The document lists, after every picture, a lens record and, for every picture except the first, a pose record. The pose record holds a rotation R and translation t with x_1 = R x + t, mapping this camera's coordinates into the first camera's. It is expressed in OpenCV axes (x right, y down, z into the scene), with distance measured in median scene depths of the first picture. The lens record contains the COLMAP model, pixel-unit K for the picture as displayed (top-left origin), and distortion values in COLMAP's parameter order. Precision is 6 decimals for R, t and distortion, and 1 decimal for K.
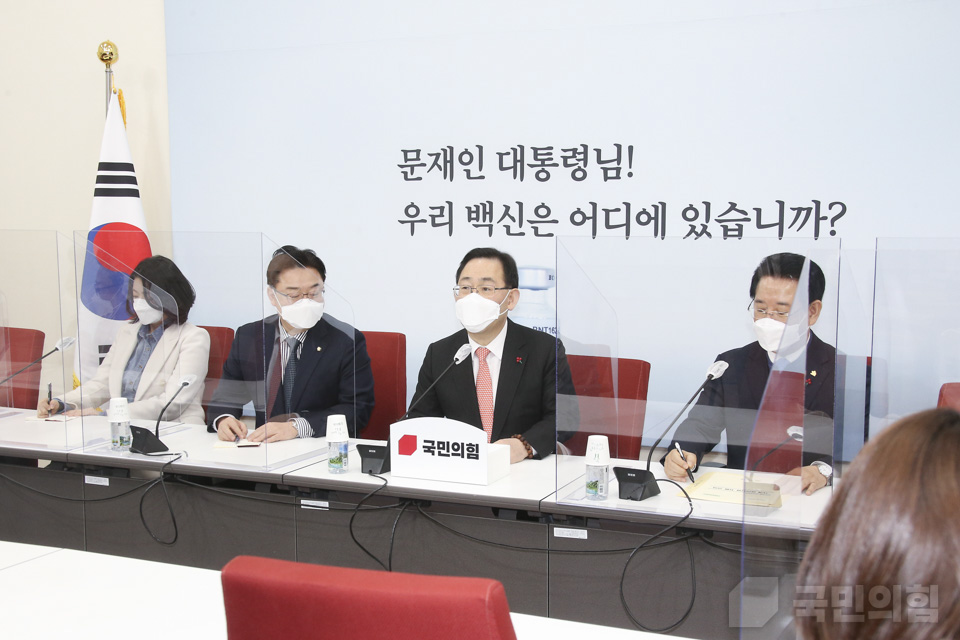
lens RADIAL K [[1369.0, 0, 479.3], [0, 1369.0, 327.0], [0, 0, 1]] dist [0.111603, 0.000000]
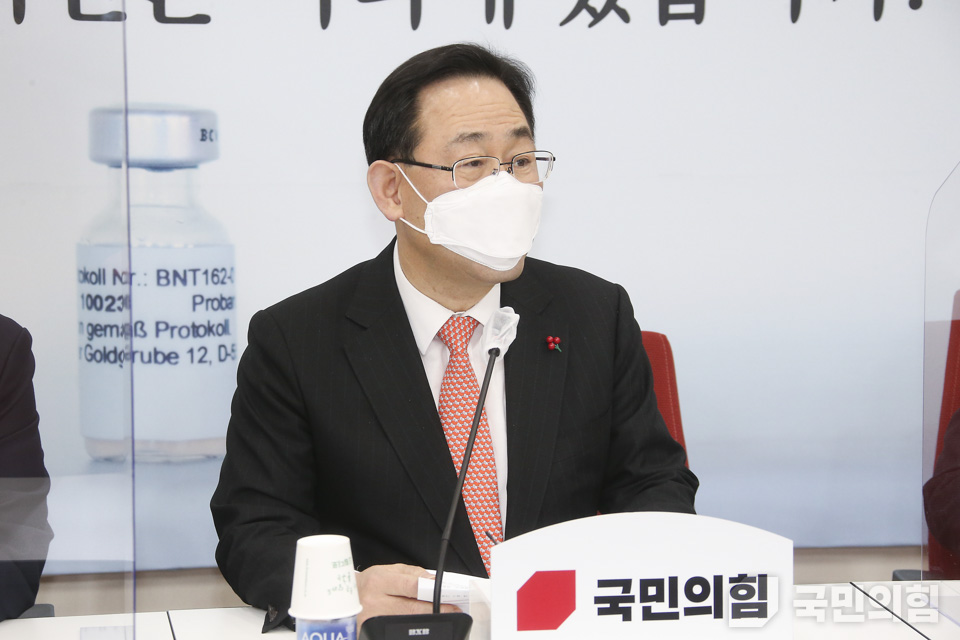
lens RADIAL K [[3050.5, 0, 488.4], [0, 3050.5, 322.7], [0, 0, 1]] dist [0.623336, 0.000000]
pose [[0.828435, -0.059941, 0.556869, -0.369538], [0.054714, 0.998162, 0.026044, -0.002794], [-0.557406, 0.008893, 0.830192, 0.276329]]
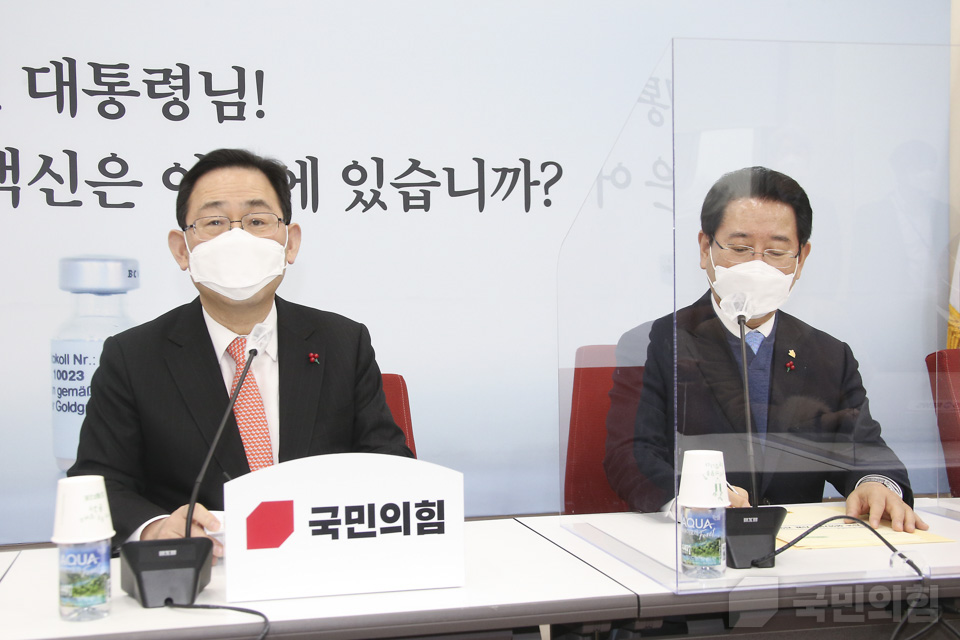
lens RADIAL K [[1234.7, 0, 478.5], [0, 1234.7, 338.9], [0, 0, 1]] dist [0.071749, 0.000000]
pose [[0.779019, -0.020285, 0.626672, -0.187666], [0.077132, 0.994985, -0.063676, 0.043466], [-0.622238, 0.097942, 0.776677, 0.489182]]
